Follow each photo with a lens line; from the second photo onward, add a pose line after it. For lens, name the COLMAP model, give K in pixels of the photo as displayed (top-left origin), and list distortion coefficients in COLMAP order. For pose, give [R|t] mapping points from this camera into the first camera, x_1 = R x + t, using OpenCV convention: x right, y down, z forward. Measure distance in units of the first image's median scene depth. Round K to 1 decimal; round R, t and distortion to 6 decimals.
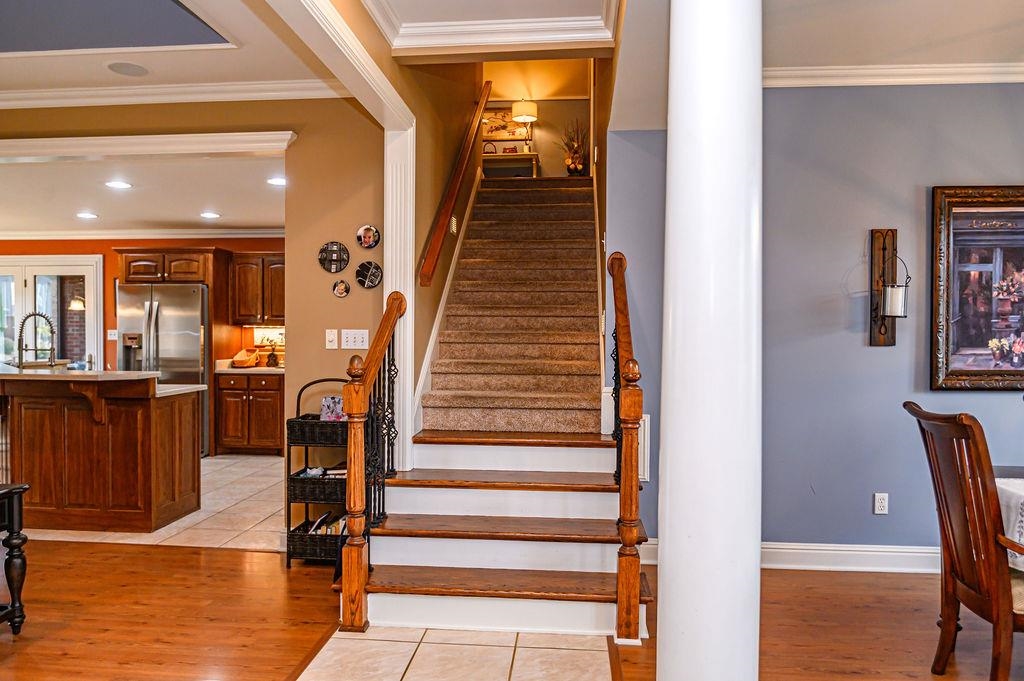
lens RADIAL K [[722.8, 0, 507.3], [0, 722.8, 347.9], [0, 0, 1]] dist [-0.006220, -0.006609]
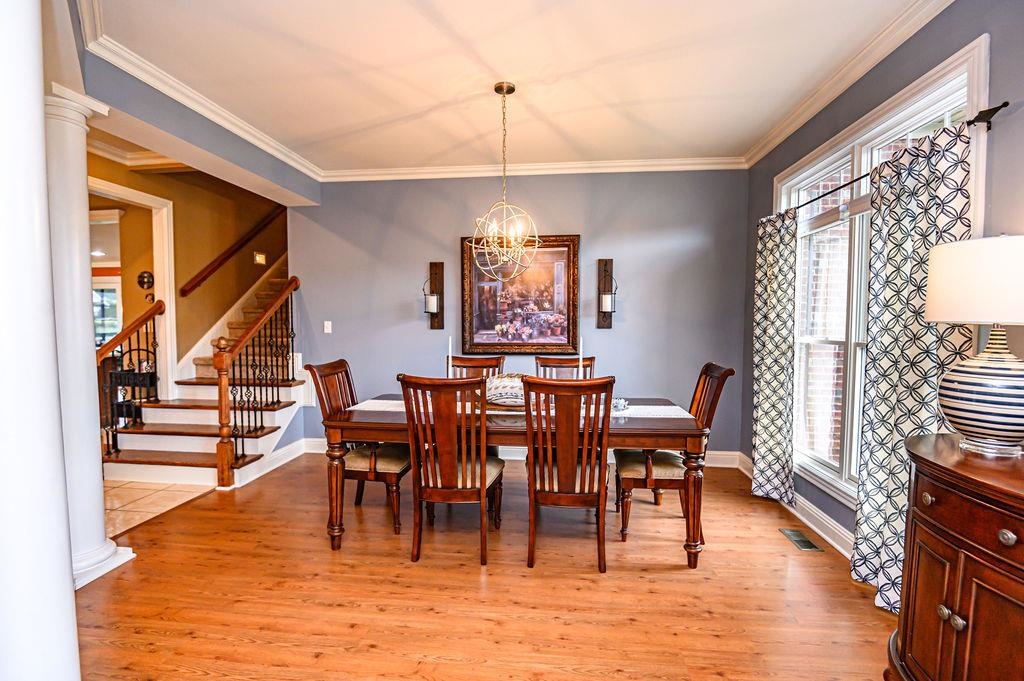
lens RADIAL K [[470.9, 0, 509.1], [0, 470.9, 339.4], [0, 0, 1]] dist [-0.019864, -0.002596]
pose [[0.999944, -0.003099, -0.010099, 0.557900], [0.003221, 0.999922, 0.012094, 0.007291], [0.010060, -0.012126, 0.999876, -0.112965]]
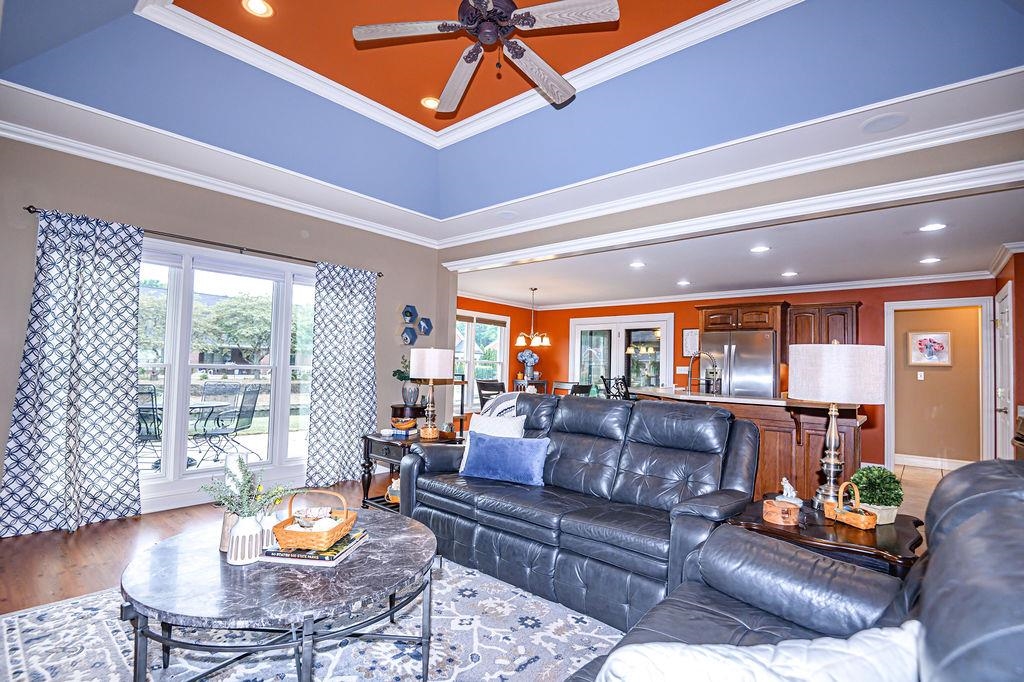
lens RADIAL K [[470.9, 0, 510.5], [0, 470.9, 346.4], [0, 0, 1]] dist [-0.019864, -0.002596]
pose [[0.815904, -0.010899, -0.578085, -0.516222], [-0.033633, 0.997235, -0.066271, 0.013930], [0.577208, 0.073513, 0.813281, 0.123182]]
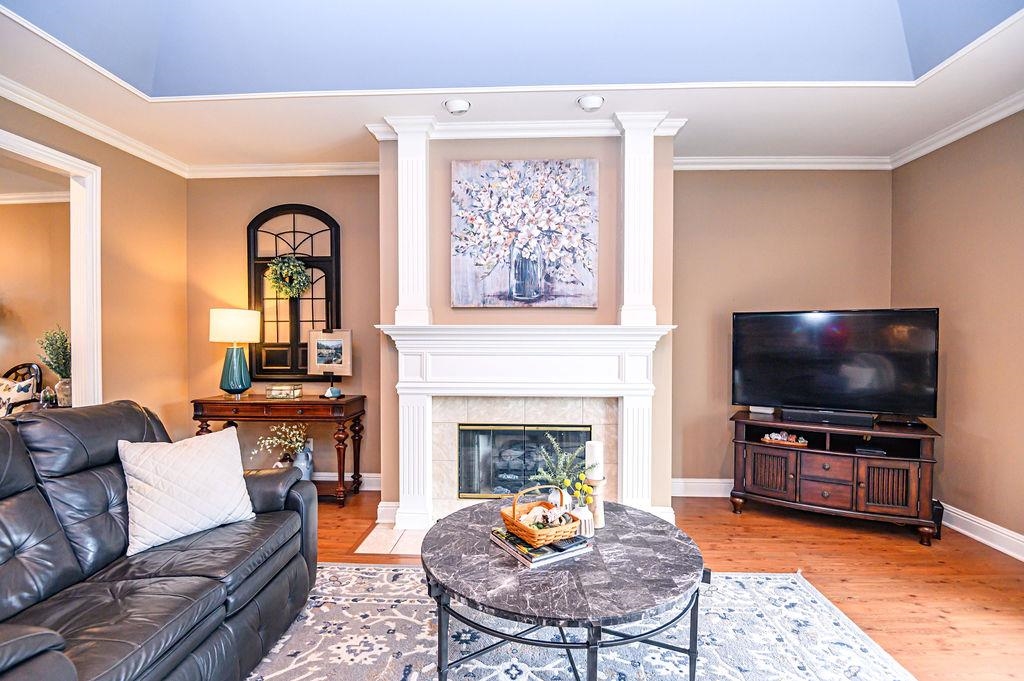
lens RADIAL K [[490.1, 0, 515.5], [0, 490.1, 350.1], [0, 0, 1]] dist [-0.015039, -0.002893]
pose [[-0.998327, -0.007407, -0.057338, -0.824431], [-0.010187, 0.998779, 0.048348, -0.021821], [0.056909, 0.048851, -0.997183, 0.754264]]
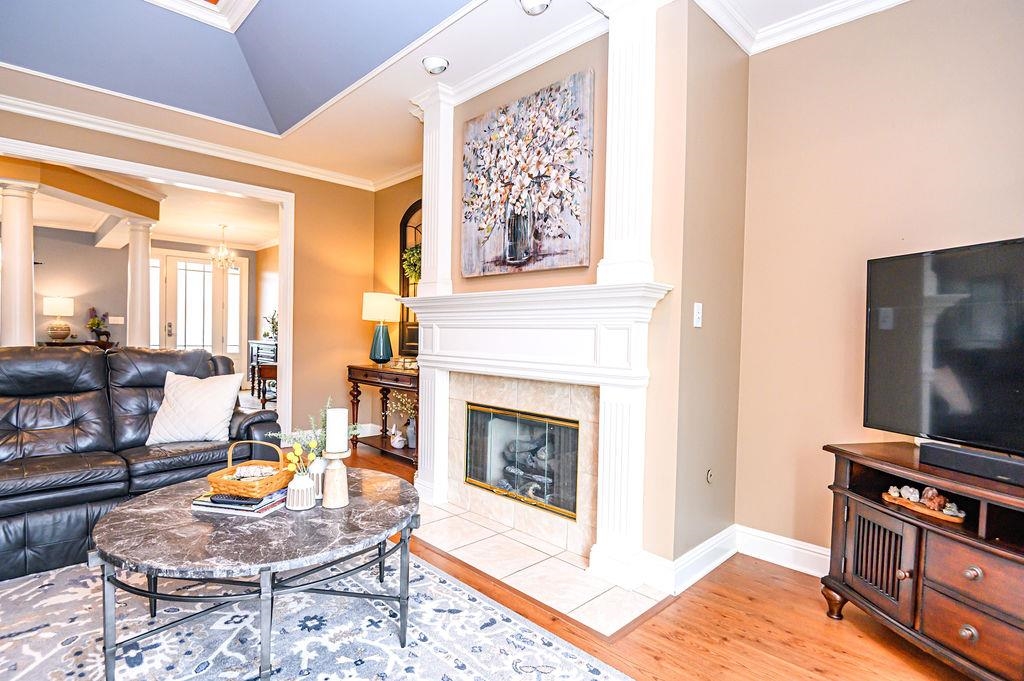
lens RADIAL K [[518.7, 0, 493.9], [0, 518.7, 348.6], [0, 0, 1]] dist [-0.009739, -0.006107]
pose [[-0.757210, -0.038875, 0.652014, -1.294775], [-0.008475, 0.998728, 0.049704, 0.013942], [-0.653117, 0.032111, -0.756576, 0.539915]]
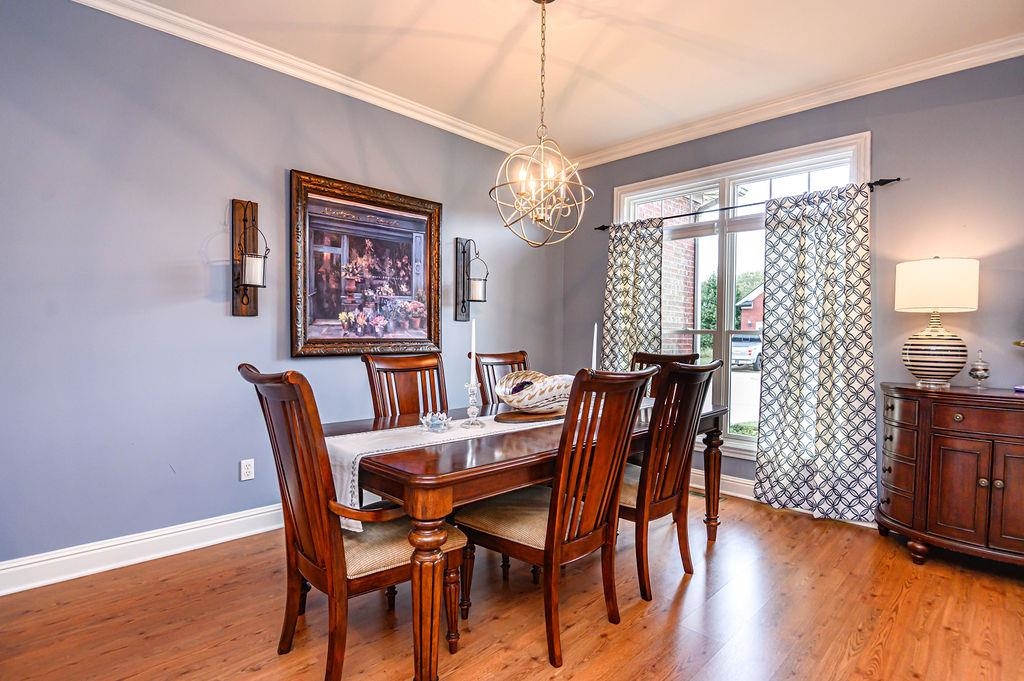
lens RADIAL K [[518.7, 0, 518.1], [0, 518.7, 338.4], [0, 0, 1]] dist [-0.009739, -0.006107]
pose [[0.629074, -0.007377, 0.777310, 0.153096], [0.011966, 0.999928, -0.000195, 0.026773], [-0.777253, 0.009424, 0.629117, 0.189063]]
